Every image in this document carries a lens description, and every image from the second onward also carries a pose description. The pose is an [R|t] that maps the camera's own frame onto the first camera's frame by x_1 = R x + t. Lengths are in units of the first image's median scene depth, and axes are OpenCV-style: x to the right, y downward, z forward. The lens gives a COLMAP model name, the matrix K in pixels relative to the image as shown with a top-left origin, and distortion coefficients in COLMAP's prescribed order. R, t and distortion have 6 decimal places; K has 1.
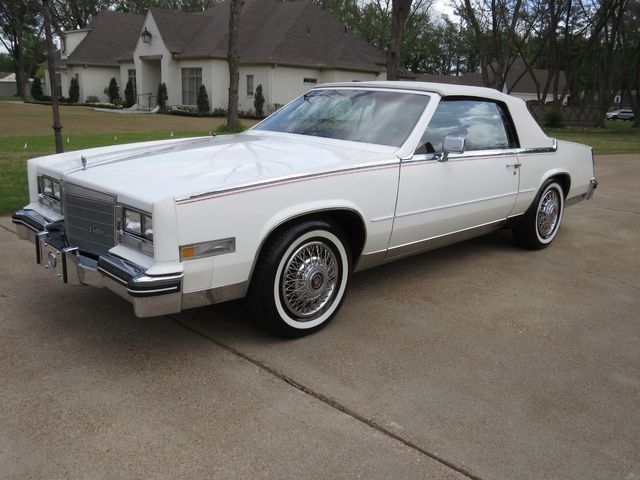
lens RADIAL K [[526.7, 0, 303.8], [0, 526.7, 239.8], [0, 0, 1]] dist [-0.035681, 0.002545]
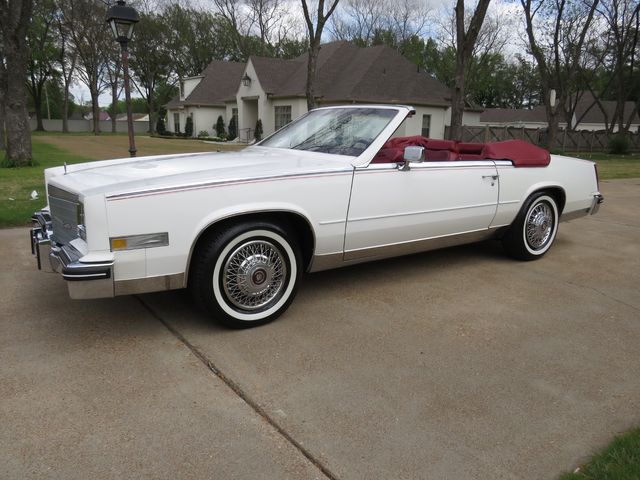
lens RADIAL K [[461.0, 0, 312.2], [0, 461.0, 239.0], [0, 0, 1]] dist [-0.023159, 0.002666]
pose [[0.988048, 0.020937, -0.152718, 0.222728], [-0.026288, 0.999106, -0.033105, 0.023423], [0.151888, 0.036724, 0.987715, 0.059329]]
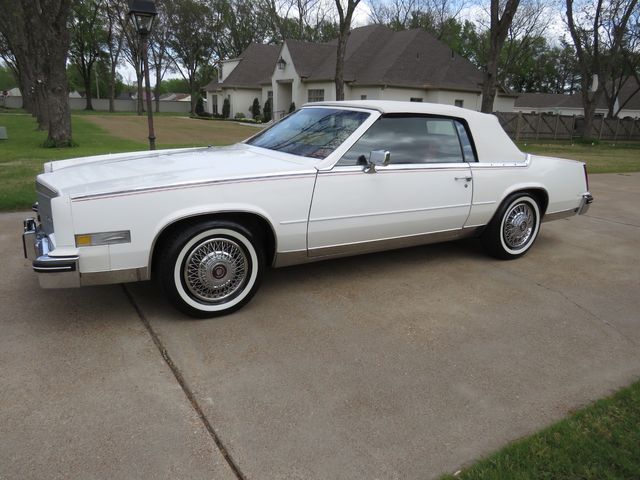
lens RADIAL K [[448.8, 0, 312.0], [0, 448.8, 237.3], [0, 0, 1]] dist [-0.024606, 0.007247]
pose [[0.973378, 0.059117, -0.221450, 0.357305], [-0.058388, 0.998245, 0.009844, -0.016396], [0.221643, 0.003348, 0.975122, 0.054436]]
